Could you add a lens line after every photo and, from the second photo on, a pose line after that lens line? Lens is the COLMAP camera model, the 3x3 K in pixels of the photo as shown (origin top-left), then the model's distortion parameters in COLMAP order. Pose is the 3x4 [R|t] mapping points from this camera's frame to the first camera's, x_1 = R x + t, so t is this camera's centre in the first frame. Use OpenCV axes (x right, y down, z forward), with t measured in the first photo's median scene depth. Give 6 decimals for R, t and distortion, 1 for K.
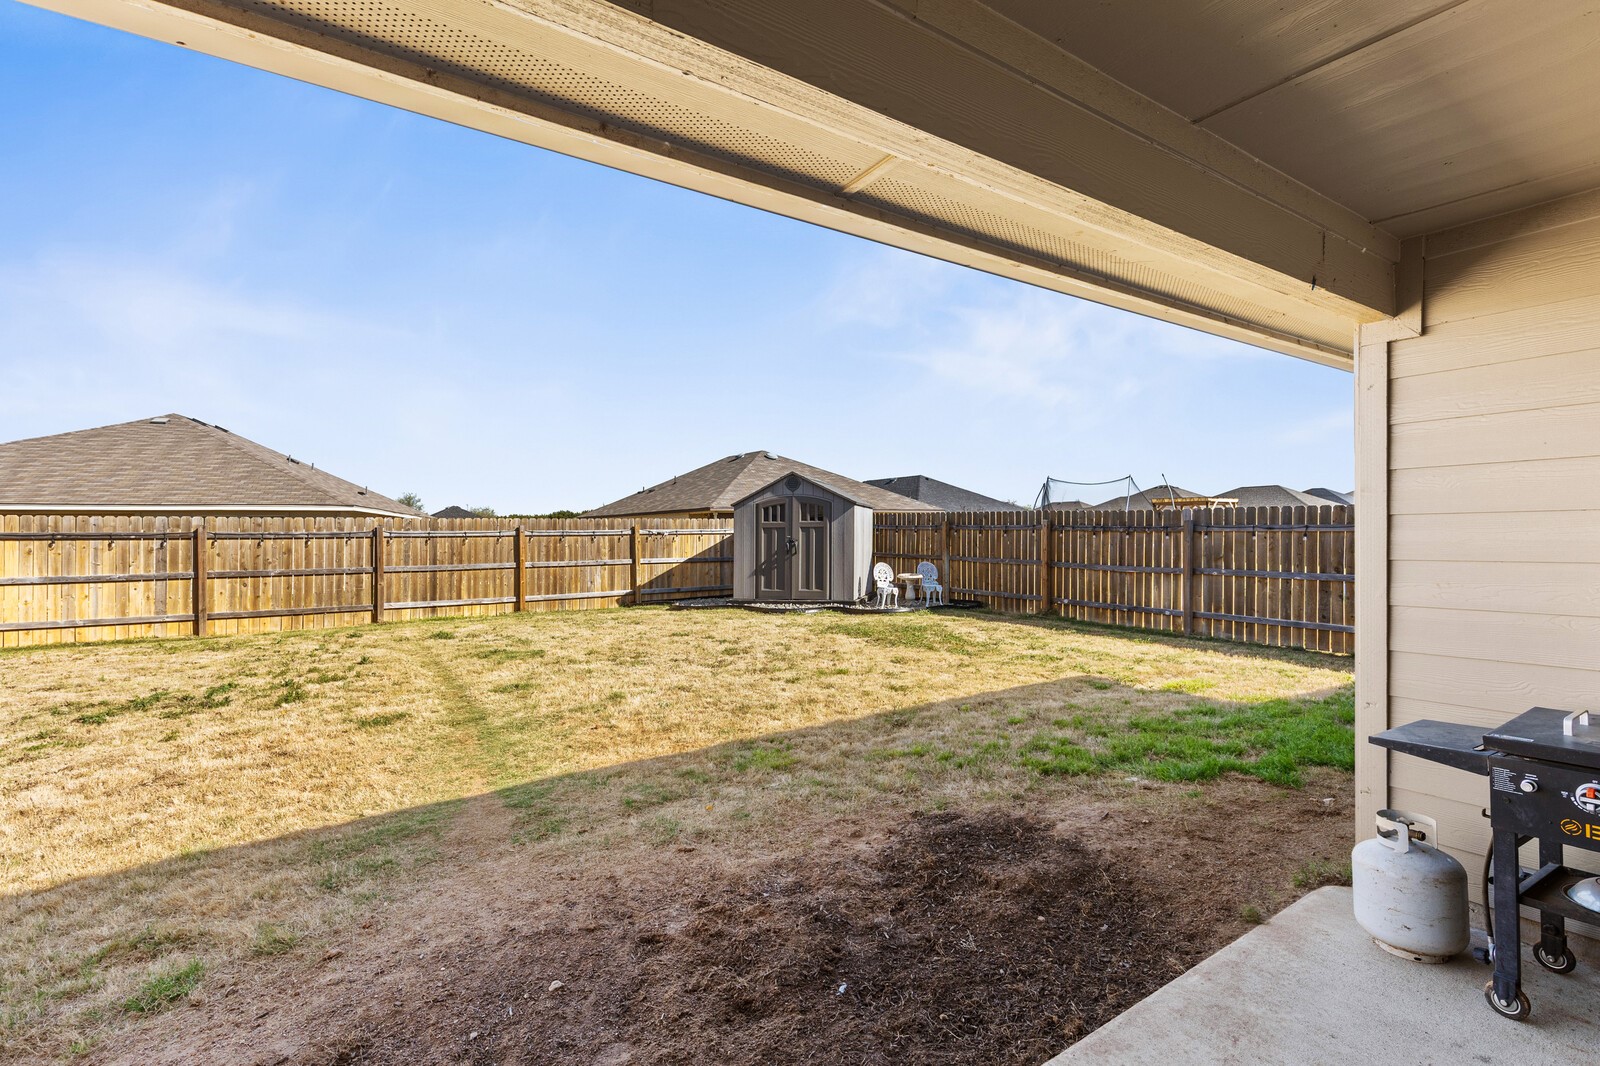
lens RADIAL K [[721.1, 0, 800.0], [0, 721.1, 533.0], [0, 0, 1]] dist [-0.000989, -0.000417]
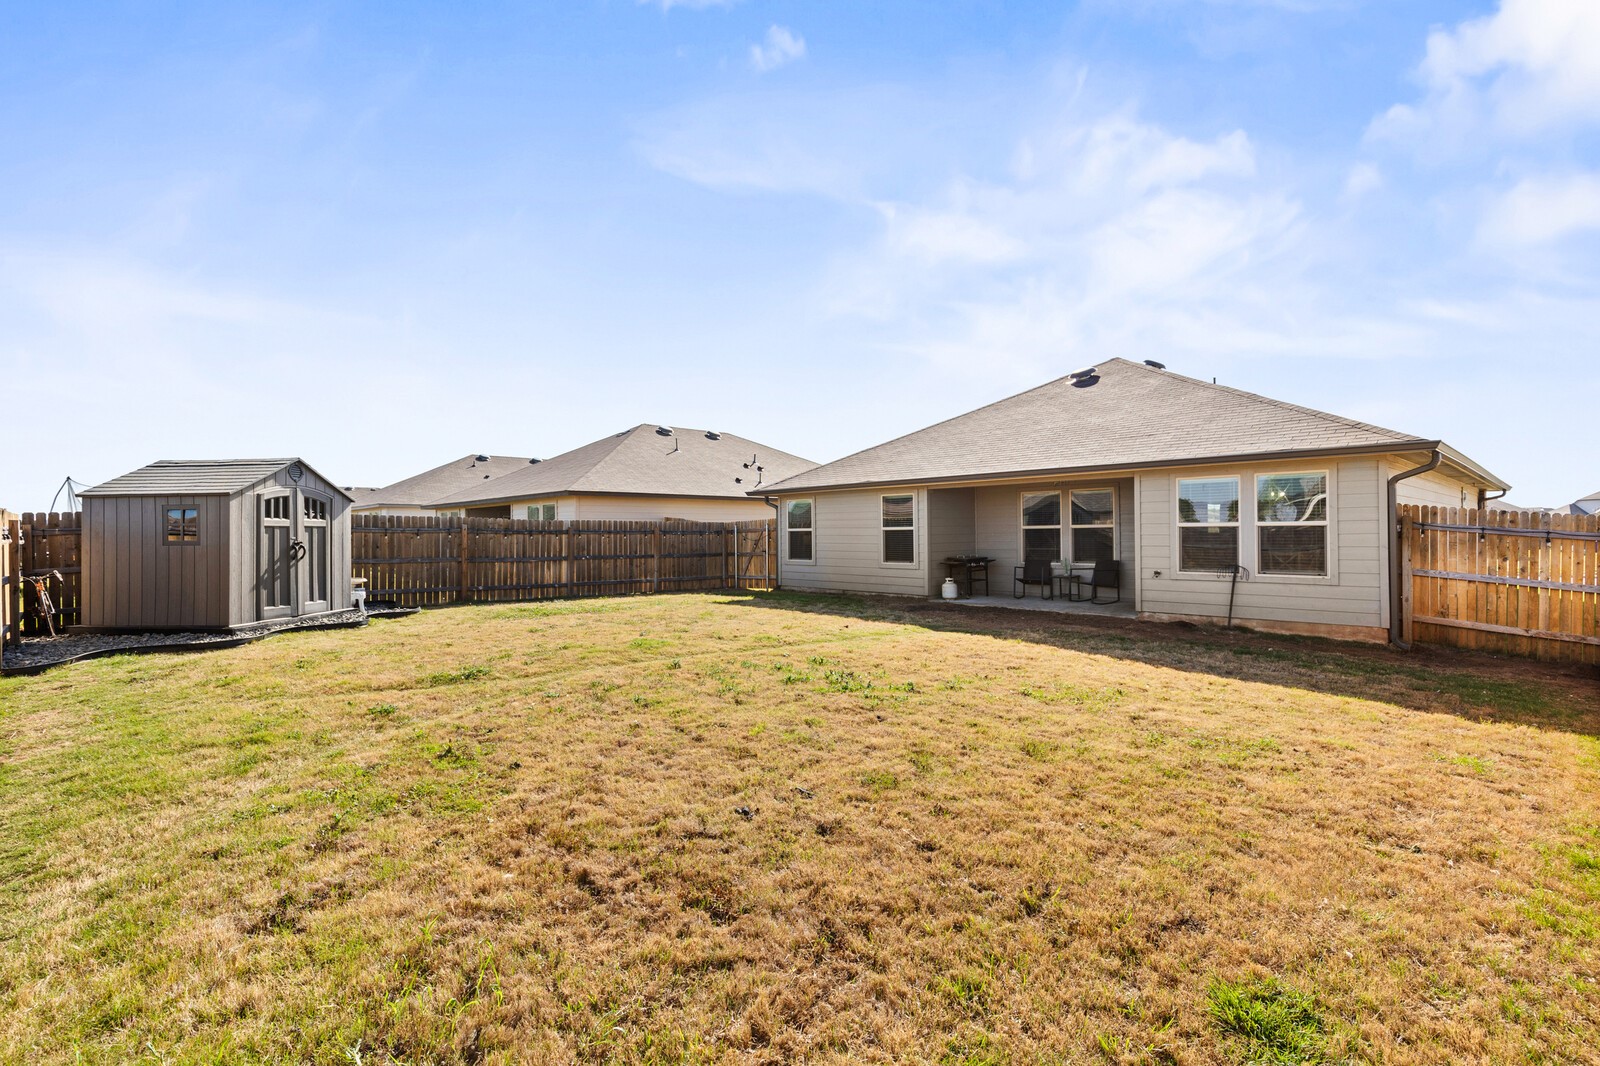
lens RADIAL K [[721.1, 0, 800.0], [0, 721.1, 533.0], [0, 0, 1]] dist [-0.000989, -0.000417]
pose [[-0.146244, 0.011770, 0.989179, -0.896805], [0.011235, 0.999884, -0.010237, 0.014028], [-0.989185, 0.009617, -0.146359, 0.555194]]
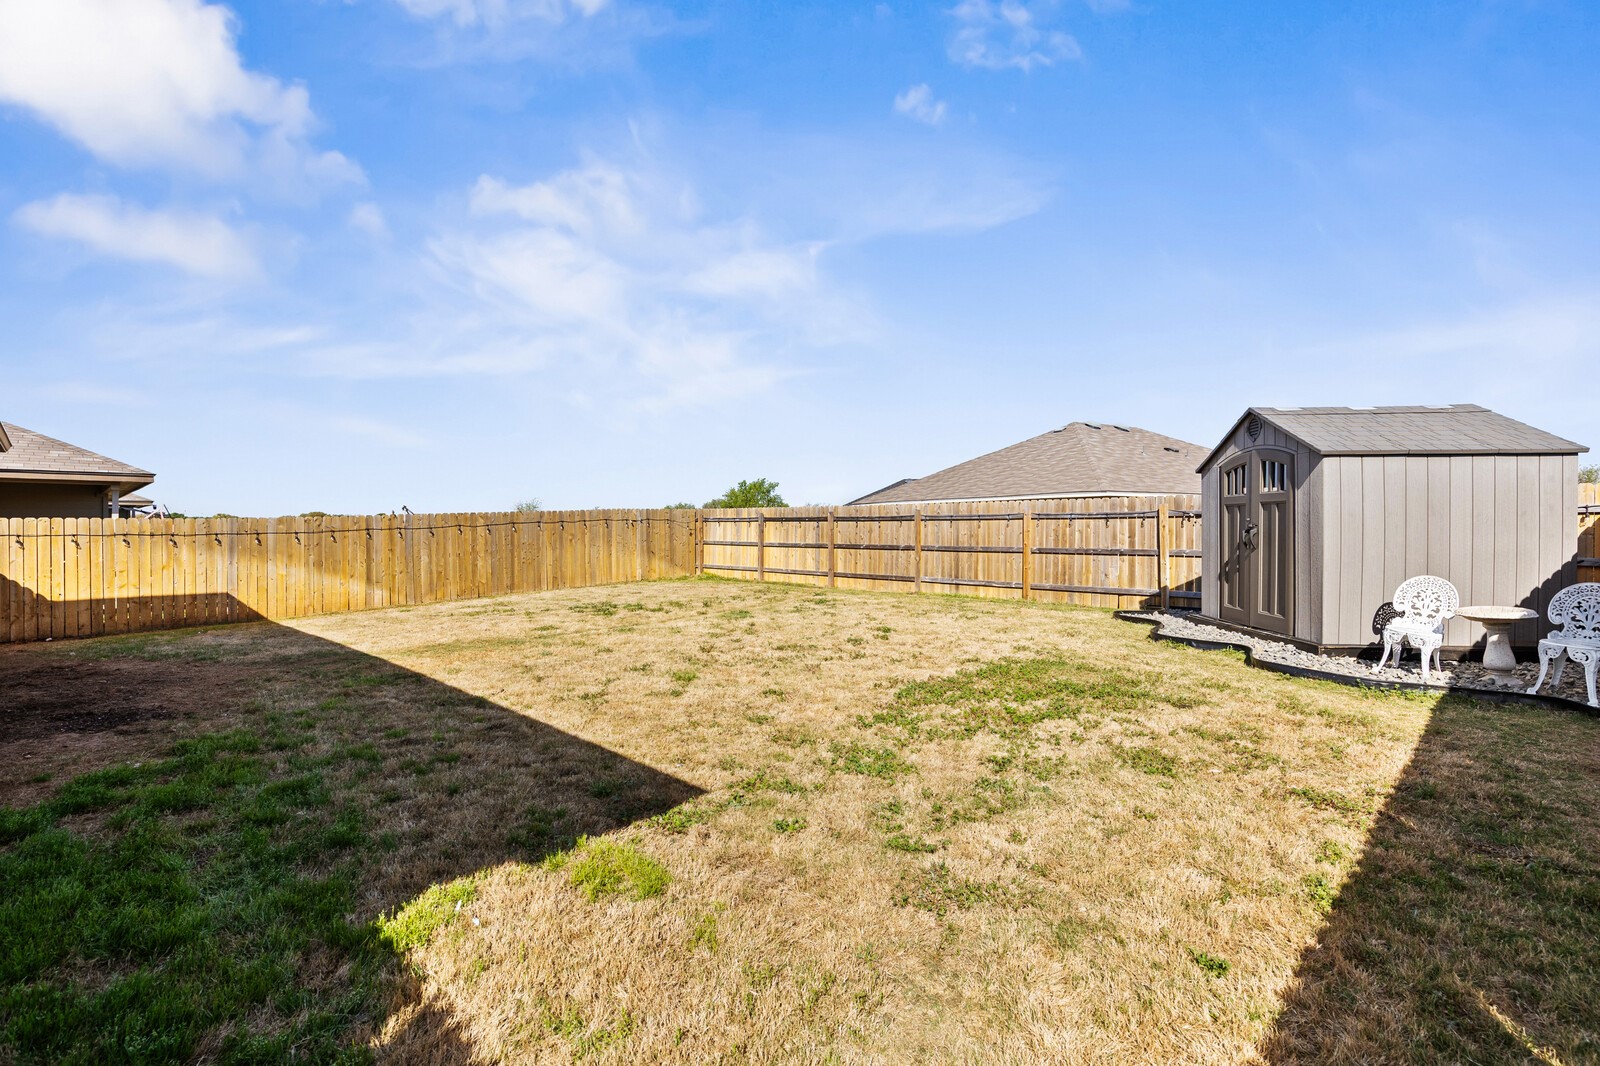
lens RADIAL K [[721.1, 0, 800.0], [0, 721.1, 533.0], [0, 0, 1]] dist [-0.000989, -0.000417]
pose [[0.210703, 0.017904, -0.977386, 0.478010], [0.000076, 0.999832, 0.018331, 0.005326], [0.977550, -0.003937, 0.210666, 0.518663]]
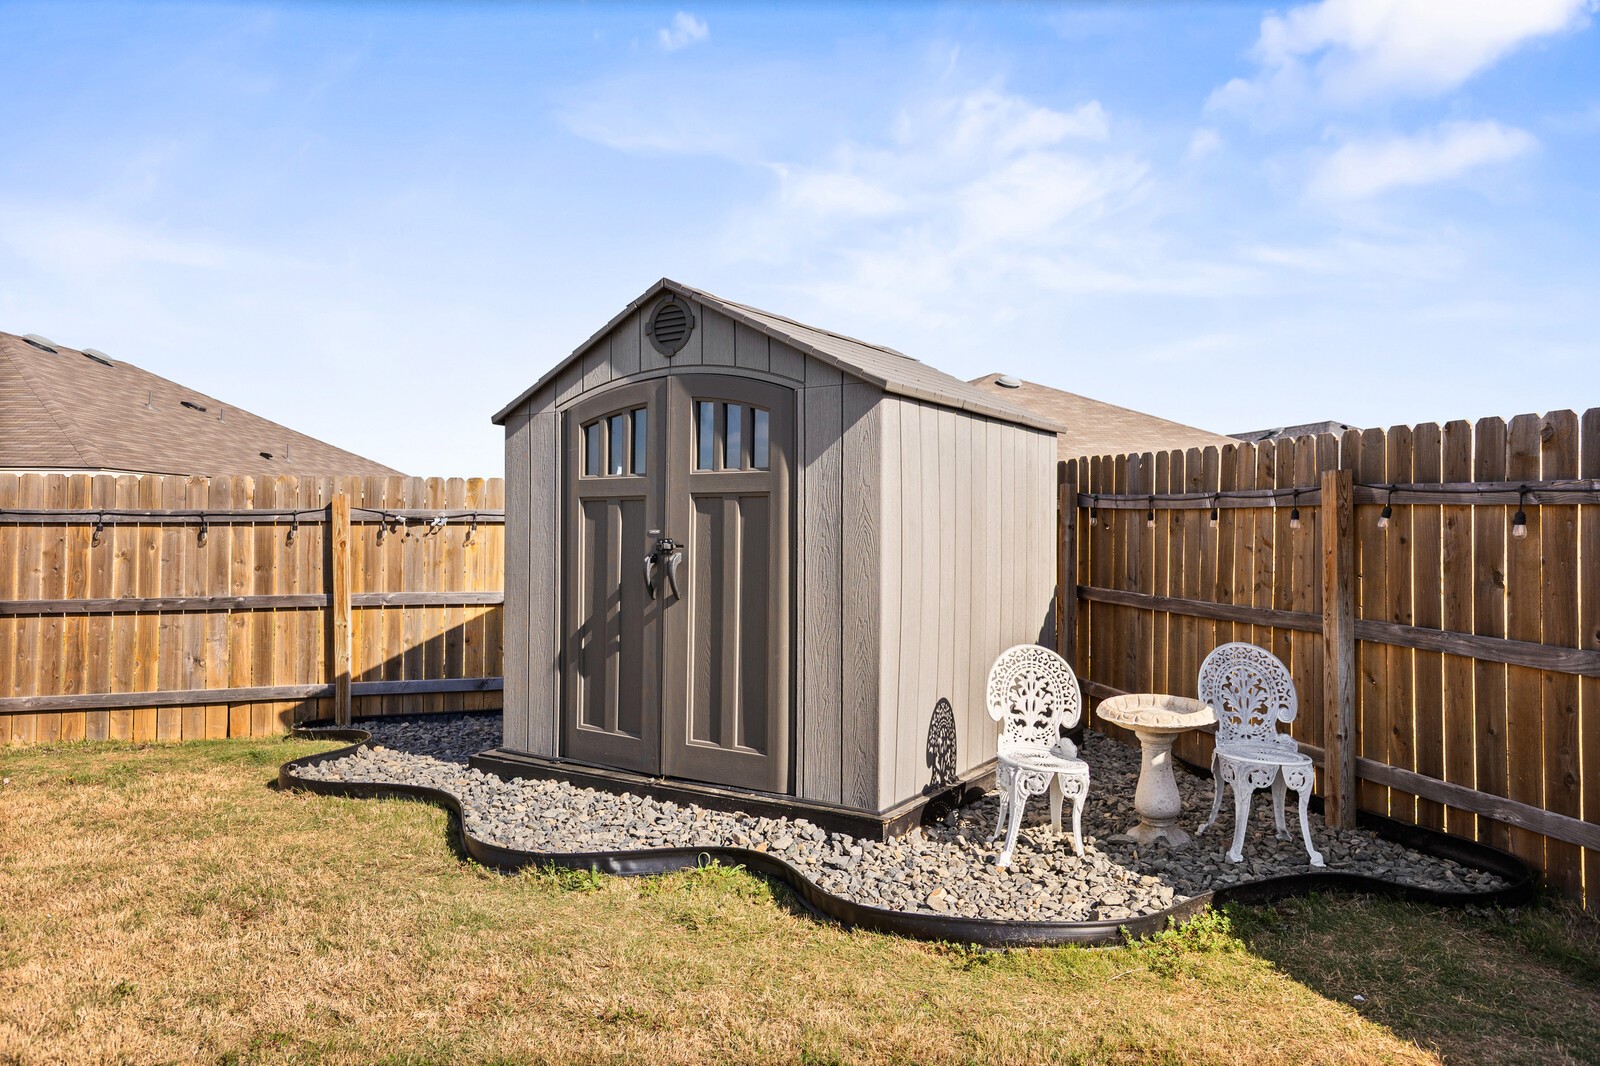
lens RADIAL K [[1031.6, 0, 797.0], [0, 1031.6, 516.5], [0, 0, 1]] dist [0.003125, 0.000486]
pose [[0.953047, 0.003349, -0.302803, 0.143494], [-0.007354, 0.999900, -0.012088, 0.003627], [0.302732, 0.013747, 0.952977, 0.661426]]
